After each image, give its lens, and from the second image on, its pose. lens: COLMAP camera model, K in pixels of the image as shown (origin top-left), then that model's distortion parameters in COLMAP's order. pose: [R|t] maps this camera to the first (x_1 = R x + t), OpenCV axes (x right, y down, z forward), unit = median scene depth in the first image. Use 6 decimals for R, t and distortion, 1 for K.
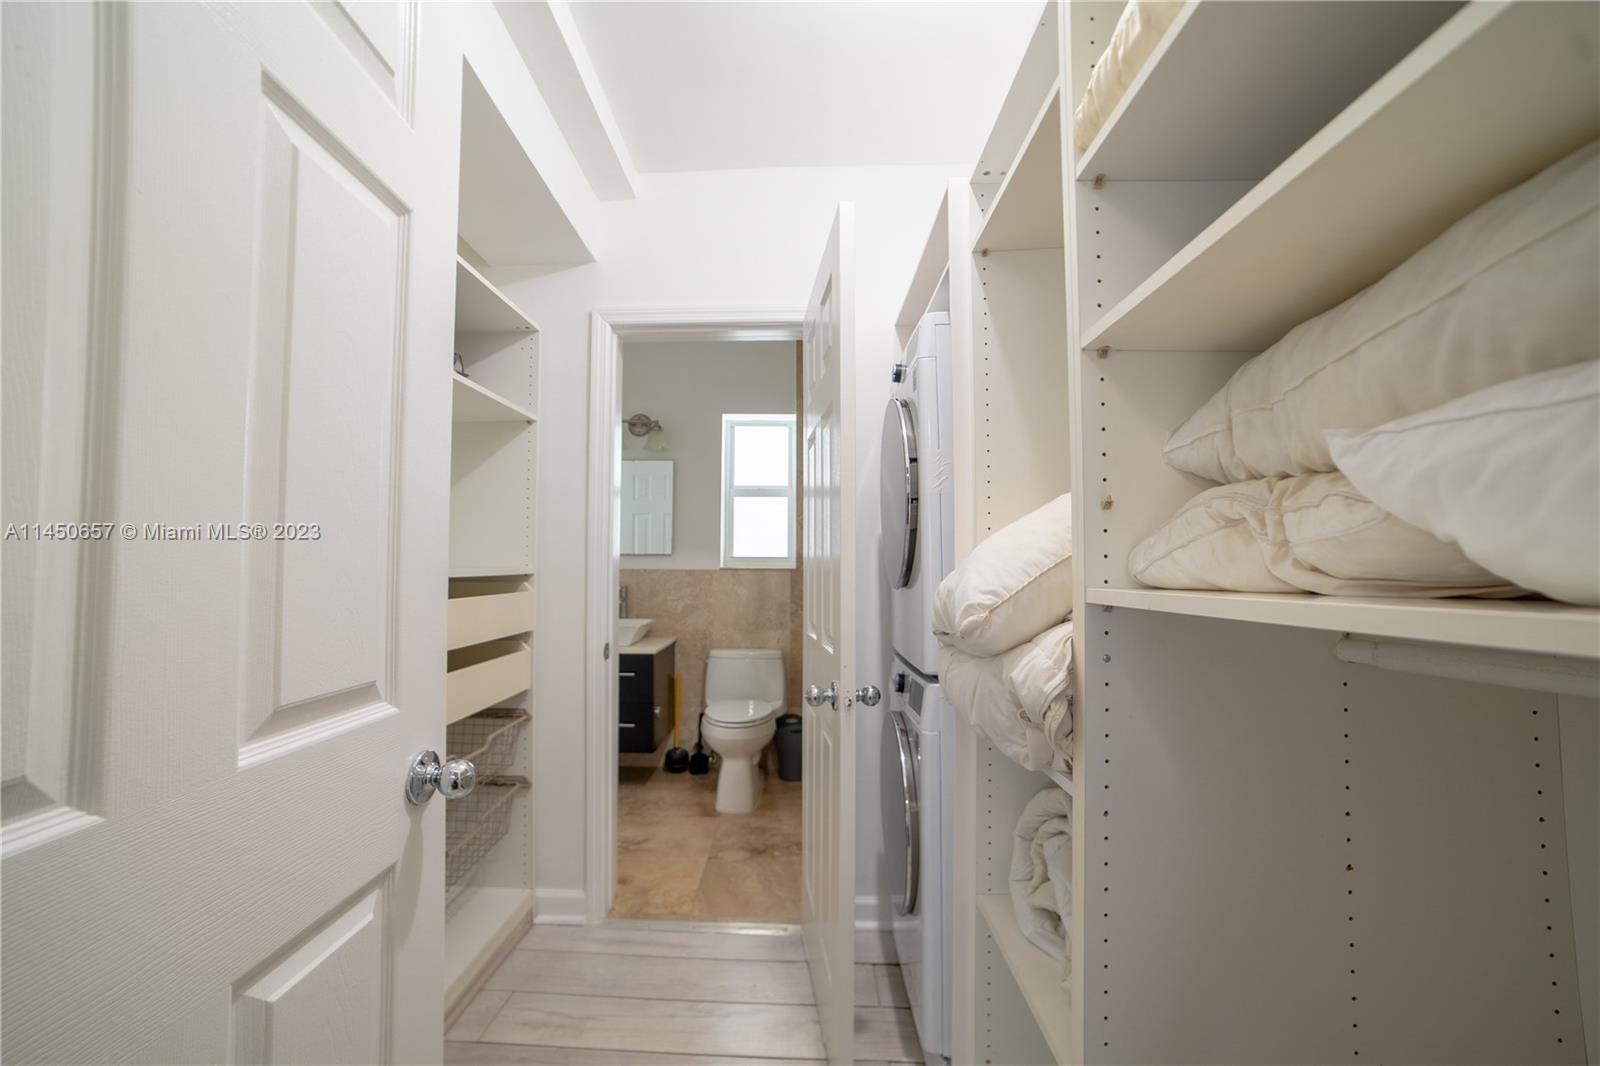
lens RADIAL K [[665.5, 0, 798.0], [0, 665.5, 538.8], [0, 0, 1]] dist [-0.004898, 0.001990]
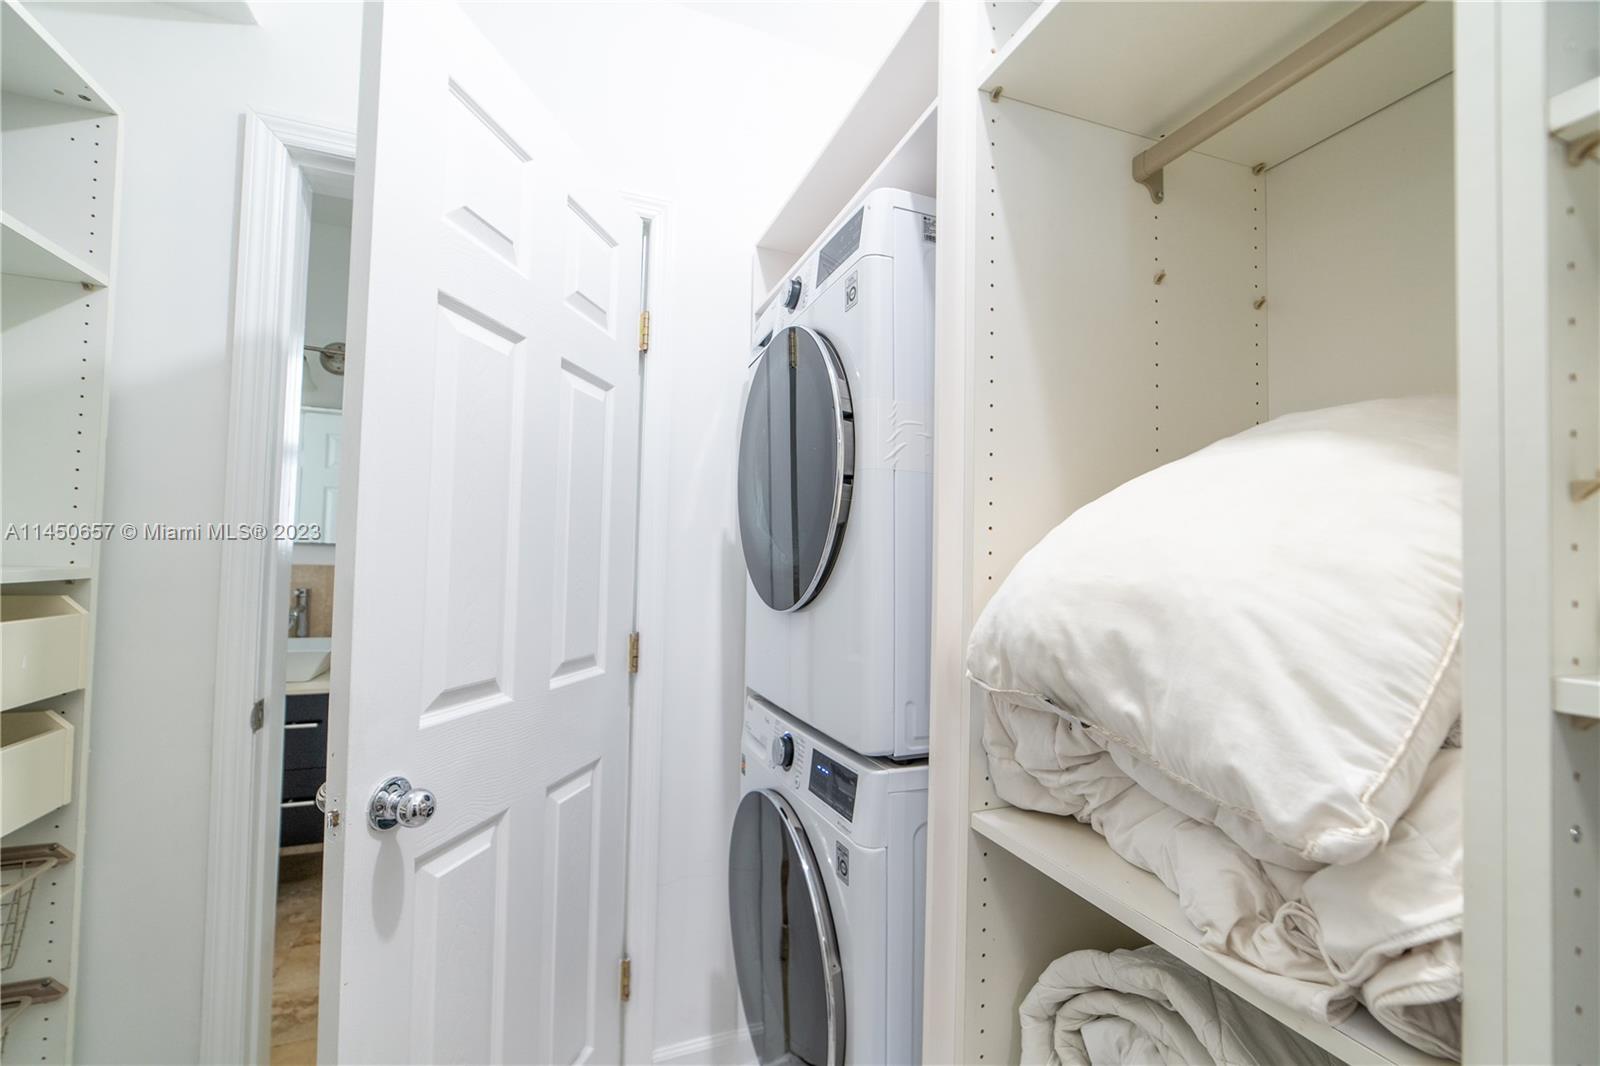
lens RADIAL K [[665.5, 0, 796.3], [0, 665.5, 544.5], [0, 0, 1]] dist [-0.004898, 0.001990]
pose [[0.928050, 0.032549, 0.371030, -0.076414], [-0.036597, 0.999323, 0.003873, 0.002696], [-0.370653, -0.017173, 0.928613, 0.306791]]
